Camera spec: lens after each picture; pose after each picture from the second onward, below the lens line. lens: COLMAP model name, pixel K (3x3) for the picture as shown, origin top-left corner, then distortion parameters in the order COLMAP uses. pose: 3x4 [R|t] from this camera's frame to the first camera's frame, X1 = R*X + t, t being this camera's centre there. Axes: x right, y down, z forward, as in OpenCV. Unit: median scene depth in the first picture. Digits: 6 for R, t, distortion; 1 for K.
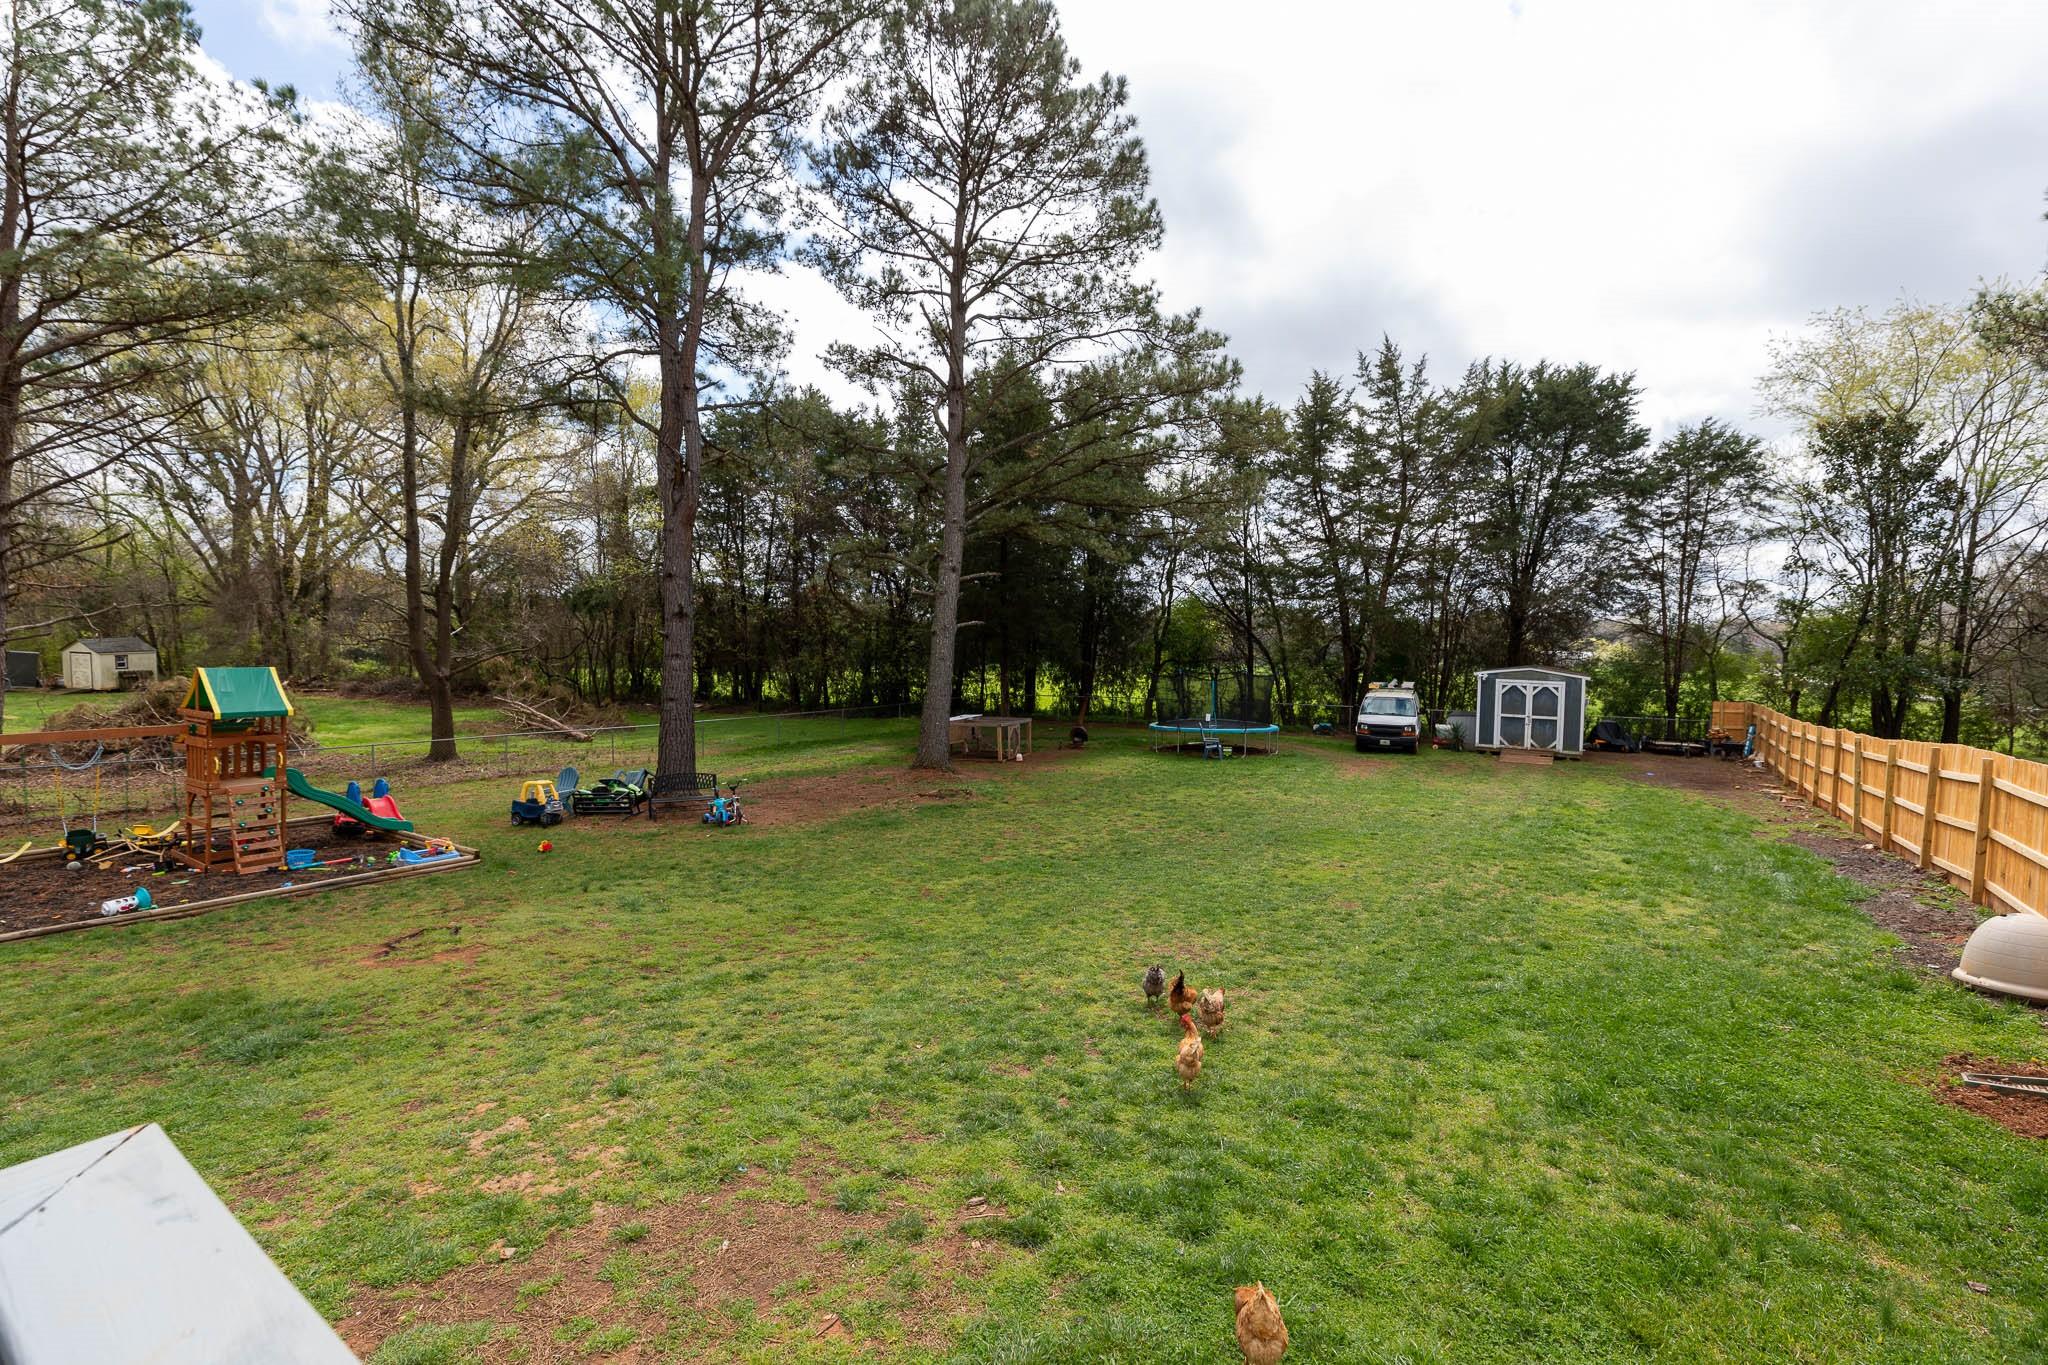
lens RADIAL K [[919.2, 0, 1054.6], [0, 919.2, 679.5], [0, 0, 1]] dist [0.003179, -0.000319]
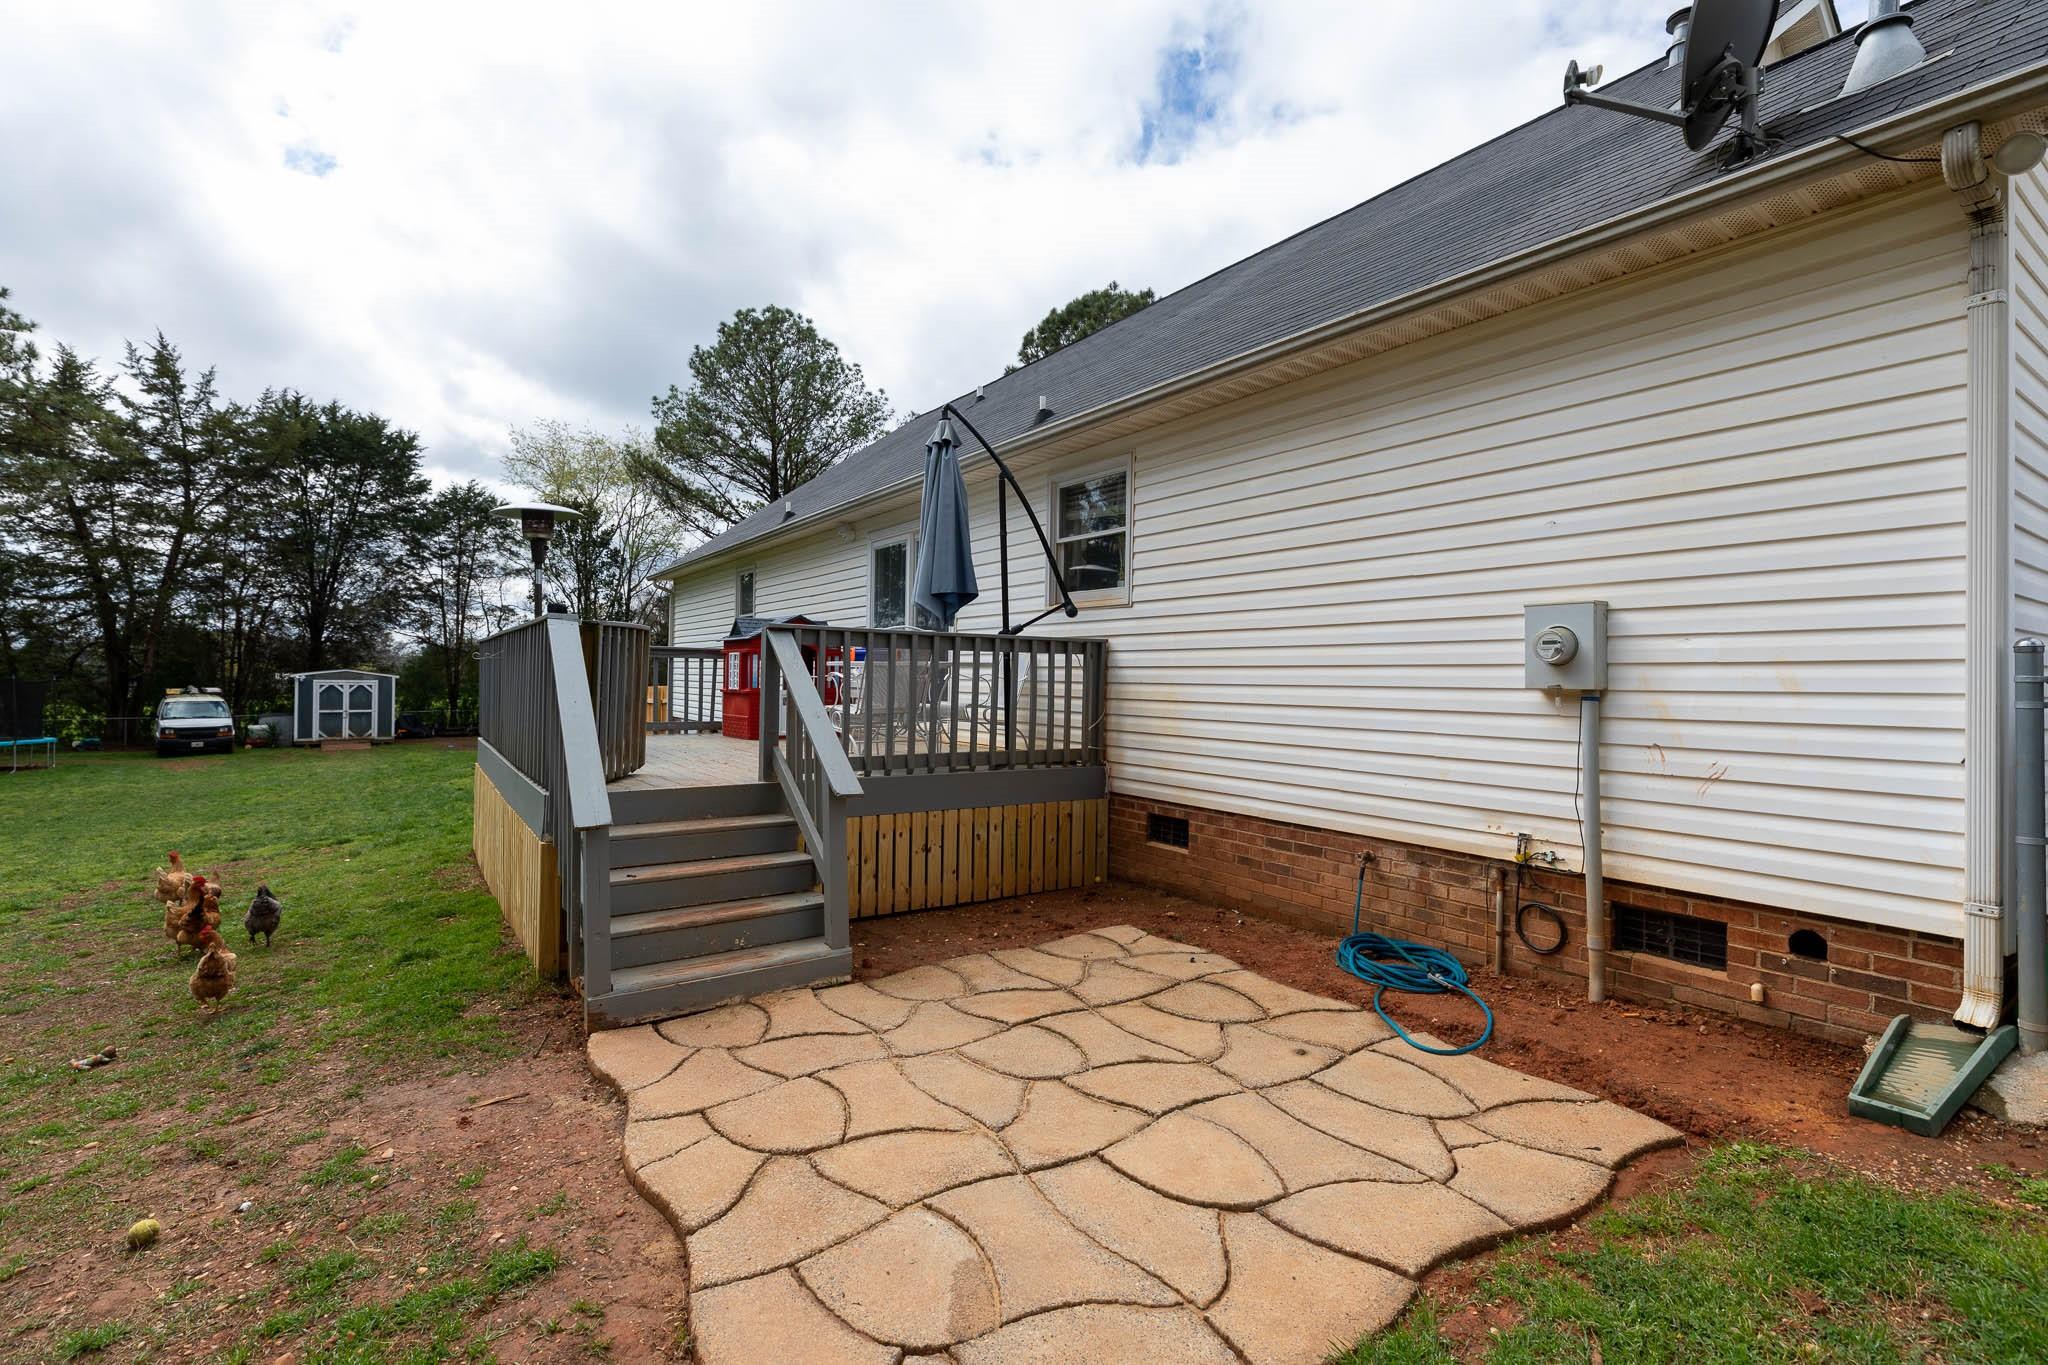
lens RADIAL K [[925.9, 0, 982.8], [0, 925.9, 669.4], [0, 0, 1]] dist [0.001222, 0.000251]
pose [[0.414950, -0.008901, 0.909801, -0.193745], [0.041538, 0.999095, -0.009170, 0.028324], [-0.908896, 0.041597, 0.414944, -0.198885]]
